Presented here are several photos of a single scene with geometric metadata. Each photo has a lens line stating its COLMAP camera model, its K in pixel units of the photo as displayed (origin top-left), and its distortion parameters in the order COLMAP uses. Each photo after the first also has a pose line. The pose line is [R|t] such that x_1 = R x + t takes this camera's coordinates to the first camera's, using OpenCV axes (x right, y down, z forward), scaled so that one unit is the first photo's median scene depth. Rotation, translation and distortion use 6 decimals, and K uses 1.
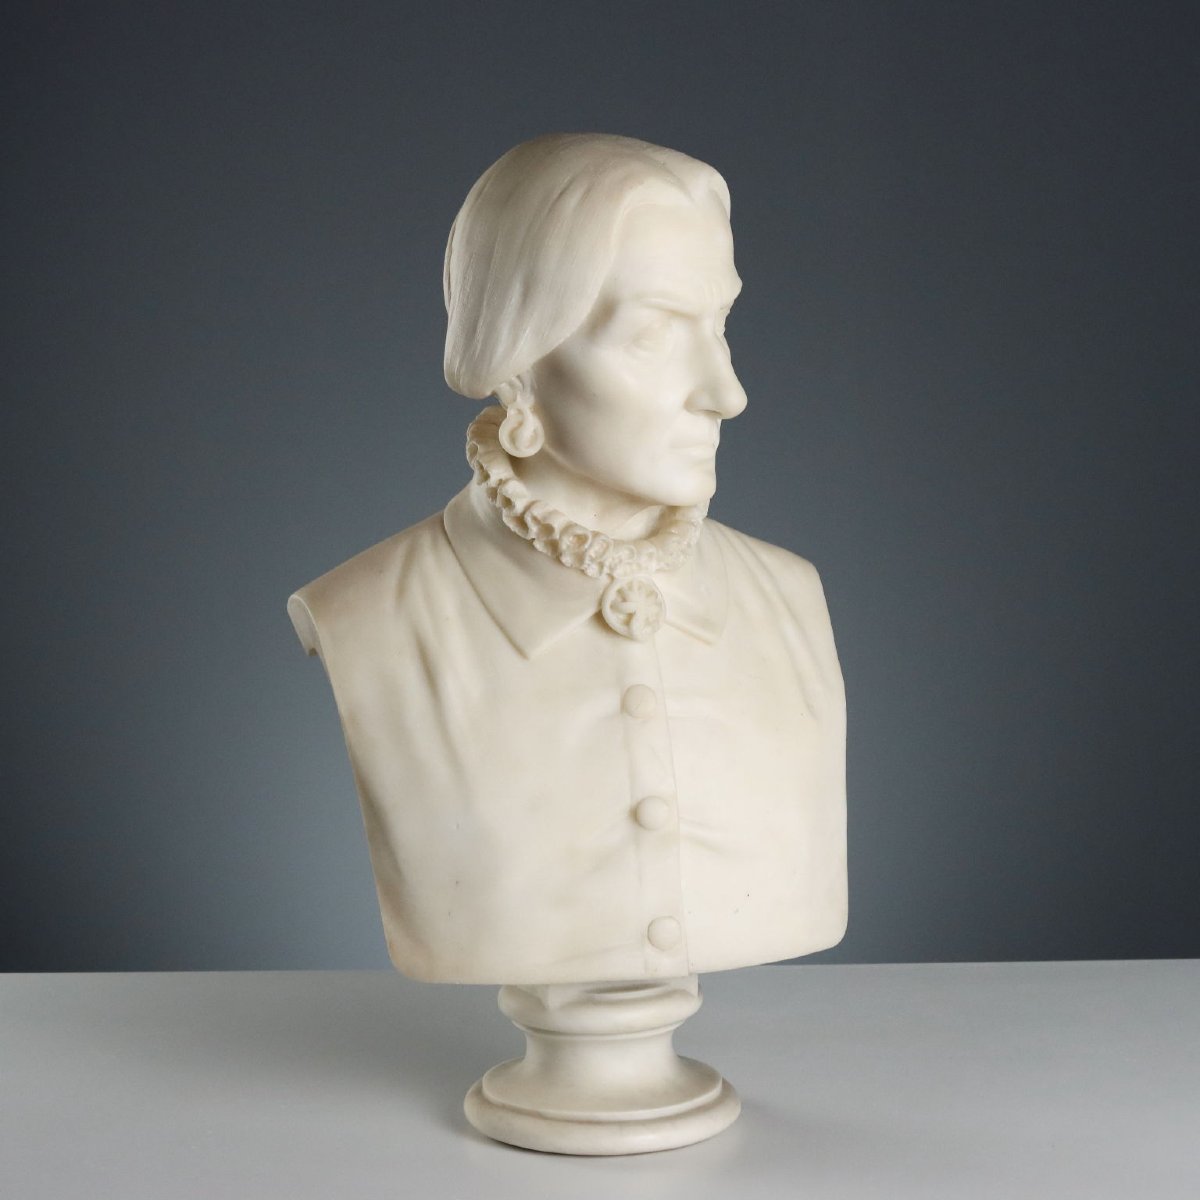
lens RADIAL K [[3031.2, 0, 603.1], [0, 3031.2, 596.2], [0, 0, 1]] dist [0.037600, 0.000000]
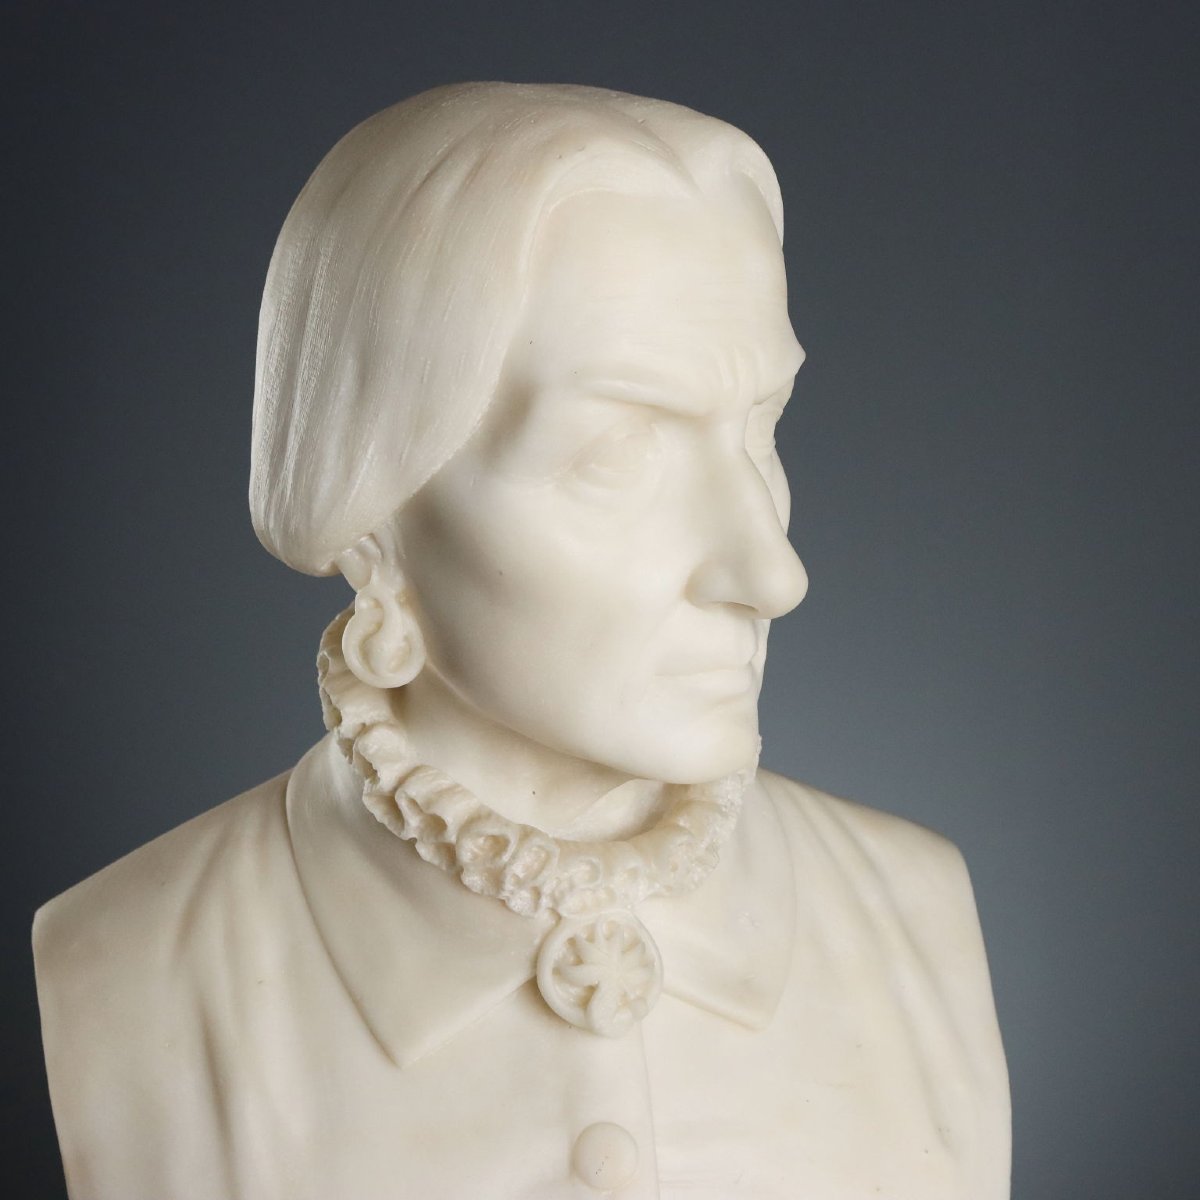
lens RADIAL K [[2169.5, 0, 598.1], [0, 2169.5, 600.9], [0, 0, 1]] dist [-0.104769, 0.000000]
pose [[0.992250, 0.000964, -0.124252, 0.056742], [-0.004361, 0.999624, -0.027076, -0.050802], [0.124179, 0.027408, 0.991881, 0.626782]]
